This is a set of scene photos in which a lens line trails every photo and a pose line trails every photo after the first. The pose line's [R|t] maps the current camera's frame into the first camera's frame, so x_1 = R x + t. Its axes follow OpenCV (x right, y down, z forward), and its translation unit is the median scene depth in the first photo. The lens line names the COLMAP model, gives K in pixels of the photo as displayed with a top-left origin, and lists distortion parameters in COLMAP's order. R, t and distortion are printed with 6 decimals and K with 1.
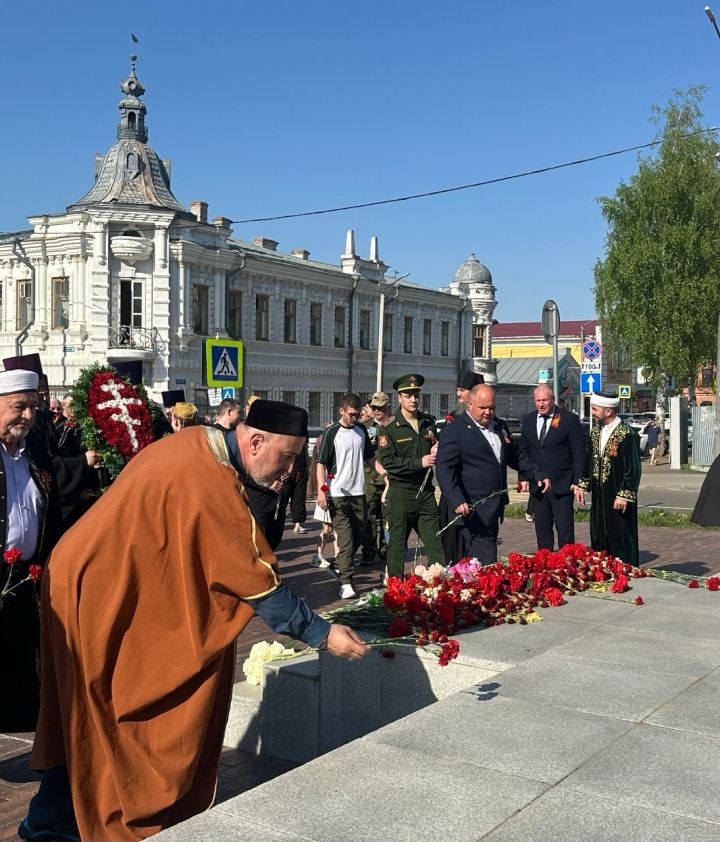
lens RADIAL K [[990.1, 0, 391.4], [0, 990.1, 407.9], [0, 0, 1]] dist [0.193231, -0.365297]
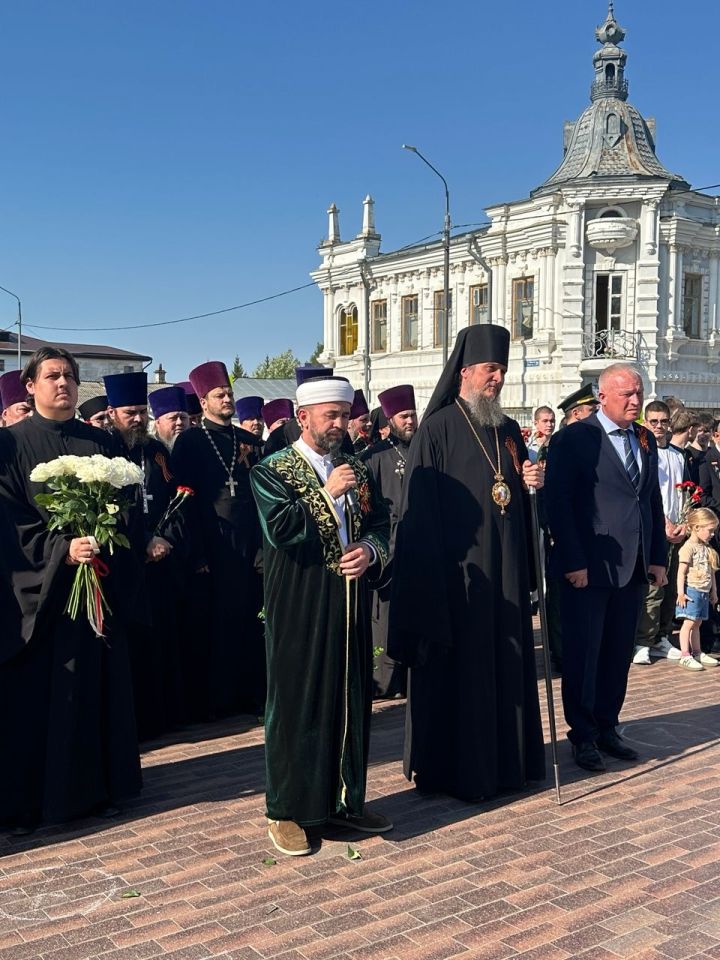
lens RADIAL K [[1038.1, 0, 365.6], [0, 1038.1, 479.3], [0, 0, 1]] dist [0.200557, -0.459080]
pose [[0.932422, 0.006560, -0.361313, -0.134027], [0.007594, 0.999259, 0.037739, 0.004353], [0.361293, -0.037932, 0.931681, 0.134176]]
